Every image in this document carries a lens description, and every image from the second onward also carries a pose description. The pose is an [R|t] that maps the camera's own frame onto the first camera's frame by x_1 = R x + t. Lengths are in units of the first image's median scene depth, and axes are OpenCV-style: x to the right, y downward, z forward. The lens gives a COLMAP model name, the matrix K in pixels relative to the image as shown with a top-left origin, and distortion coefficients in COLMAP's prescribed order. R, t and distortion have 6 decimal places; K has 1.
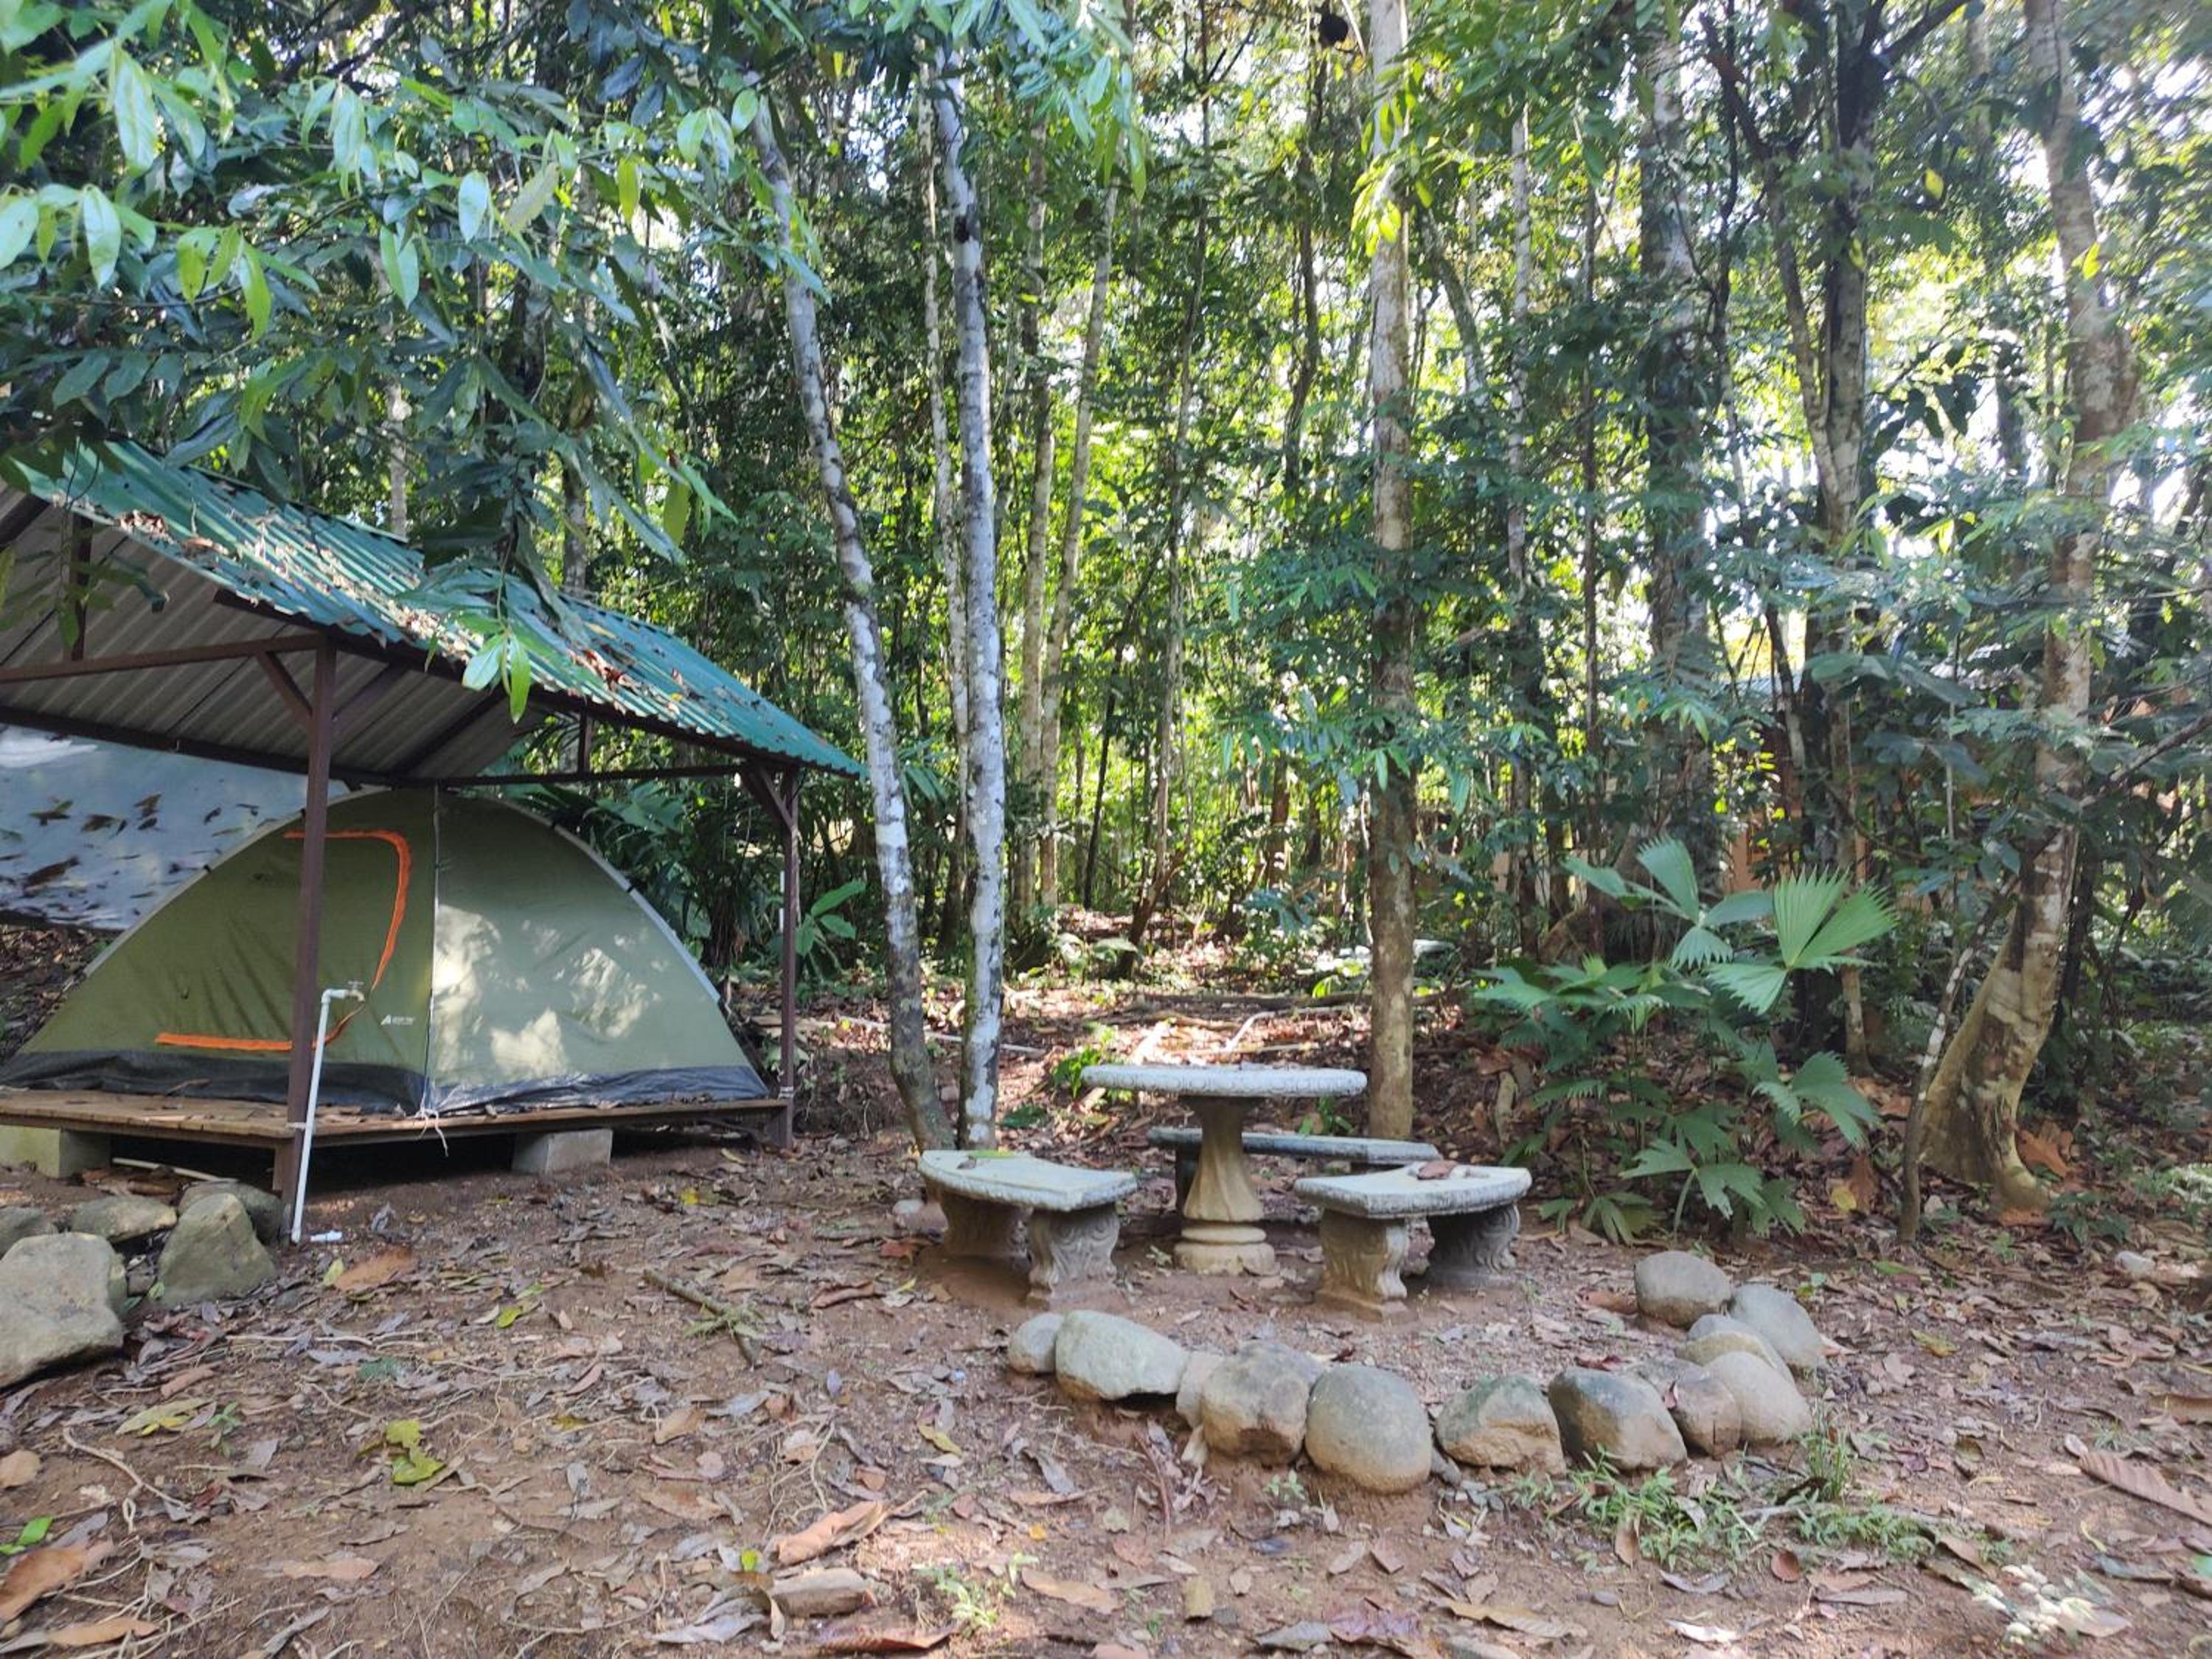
lens RADIAL K [[1616.2, 0, 1106.0], [0, 1616.2, 829.5], [0, 0, 1]] dist [-0.002832, 0.000371]
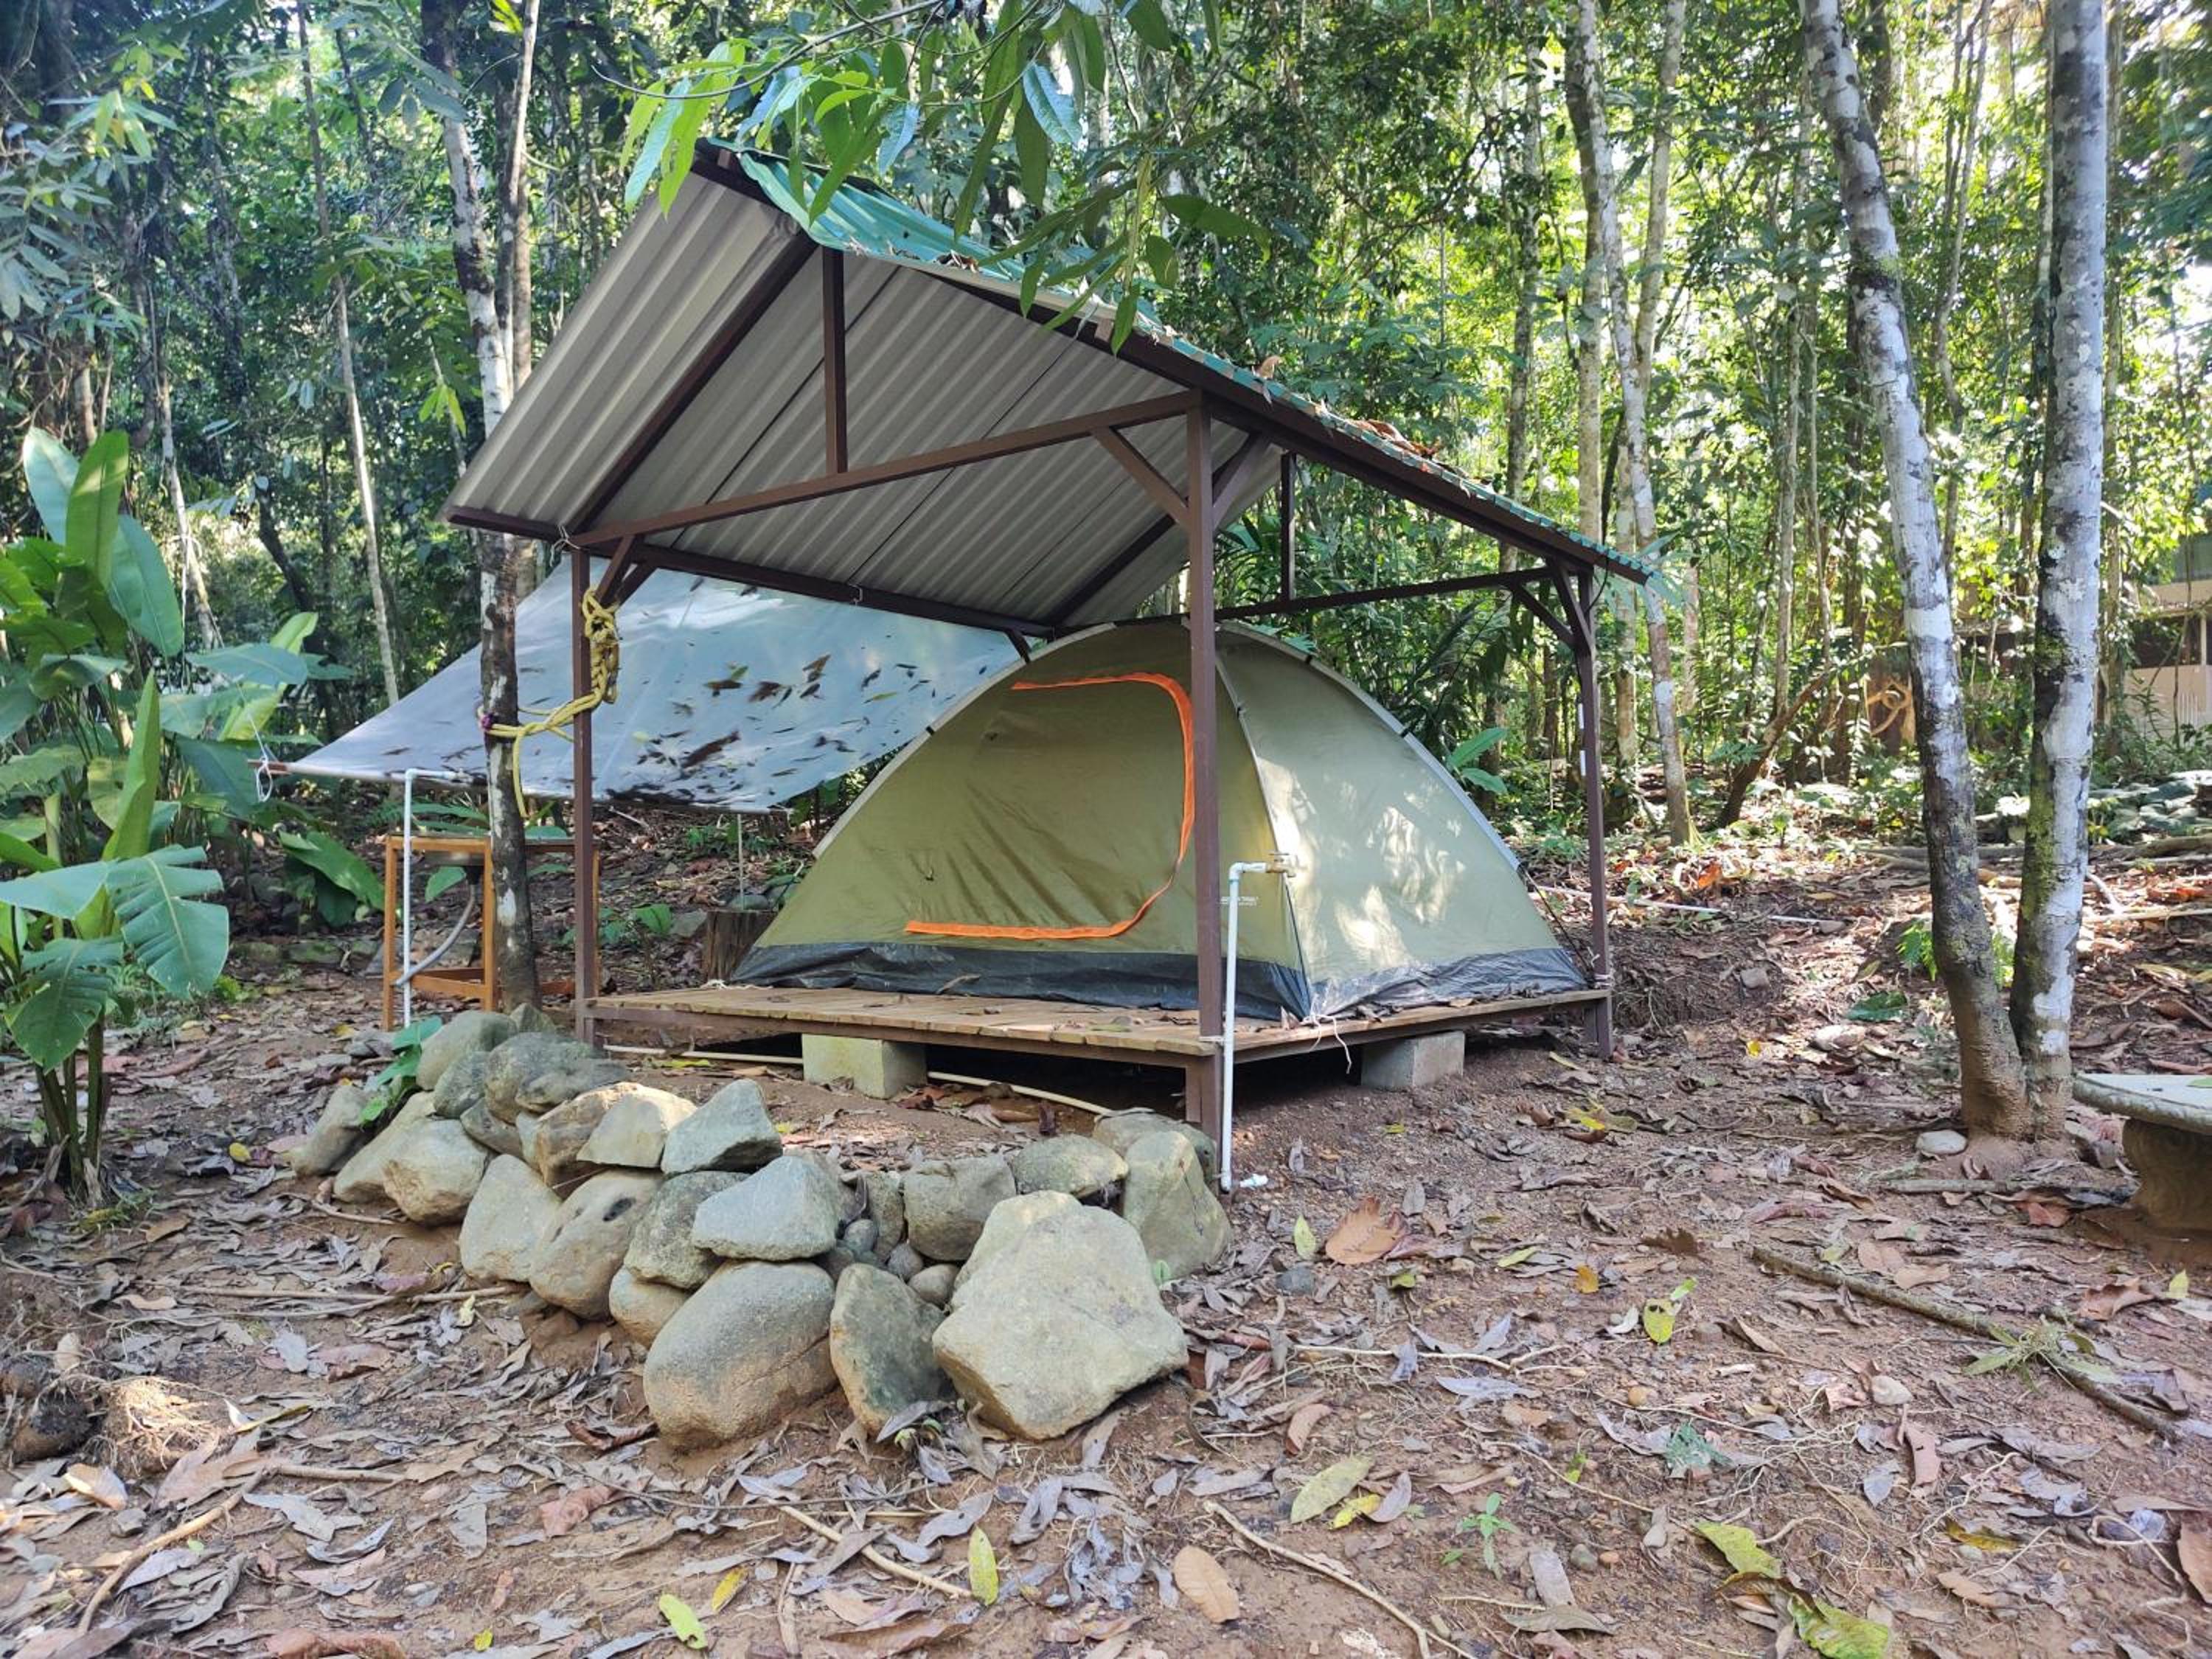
lens RADIAL K [[1667.8, 0, 1106.0], [0, 1667.8, 829.5], [0, 0, 1]] dist [0.041391, -0.002306]
pose [[0.967880, -0.032248, -0.249335, -0.269778], [0.052457, 0.995815, 0.074835, 0.016717], [0.245879, -0.085511, 0.965521, 0.176083]]
